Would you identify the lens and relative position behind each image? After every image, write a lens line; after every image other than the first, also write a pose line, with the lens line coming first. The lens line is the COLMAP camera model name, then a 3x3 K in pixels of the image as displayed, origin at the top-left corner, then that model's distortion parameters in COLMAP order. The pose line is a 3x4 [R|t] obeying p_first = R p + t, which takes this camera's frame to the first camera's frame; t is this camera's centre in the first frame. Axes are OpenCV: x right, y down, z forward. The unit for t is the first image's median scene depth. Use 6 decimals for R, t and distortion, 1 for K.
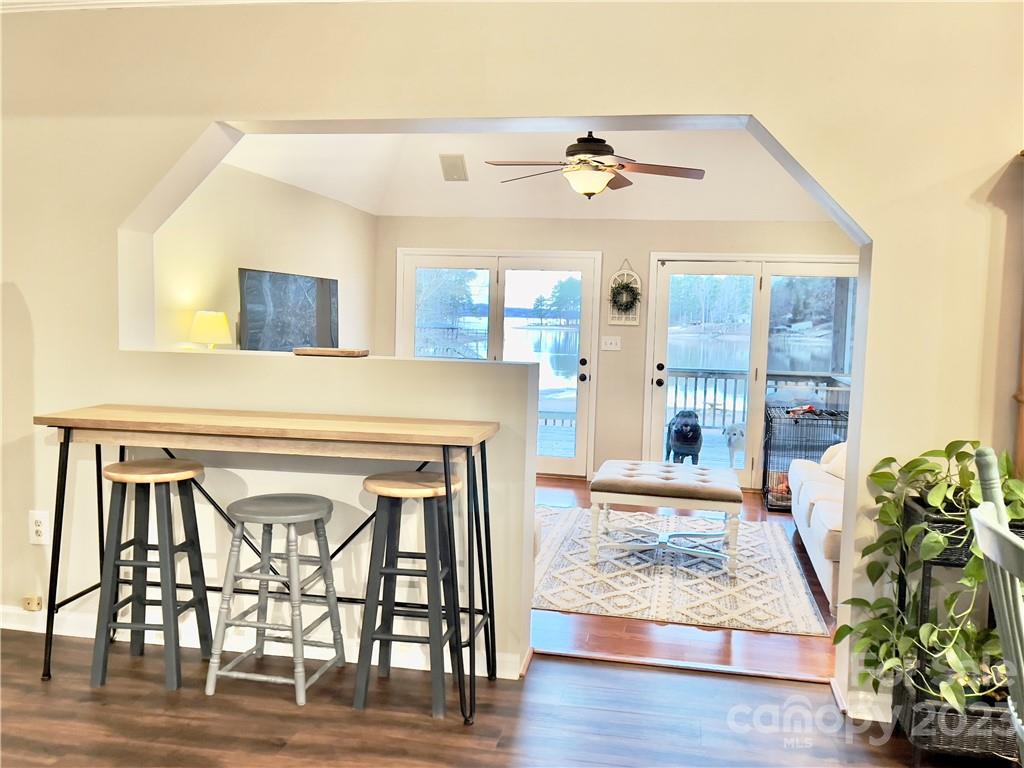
lens RADIAL K [[885.3, 0, 509.5], [0, 885.3, 379.0], [0, 0, 1]] dist [-0.009705, 0.002397]
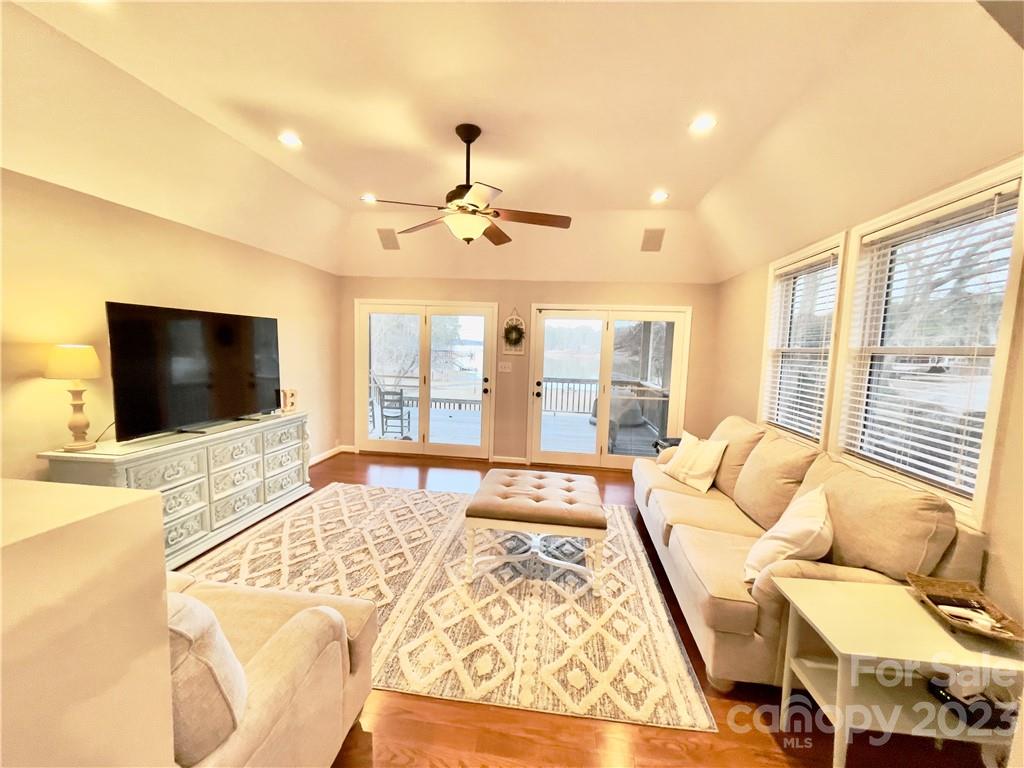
lens RADIAL K [[414.4, 0, 514.7], [0, 414.4, 388.7], [0, 0, 1]] dist [0.000725, -0.000125]
pose [[0.995787, -0.005697, 0.091521, 0.100834], [0.002598, 0.999420, 0.033941, -0.041563], [-0.091662, -0.033560, 0.995225, 0.482825]]
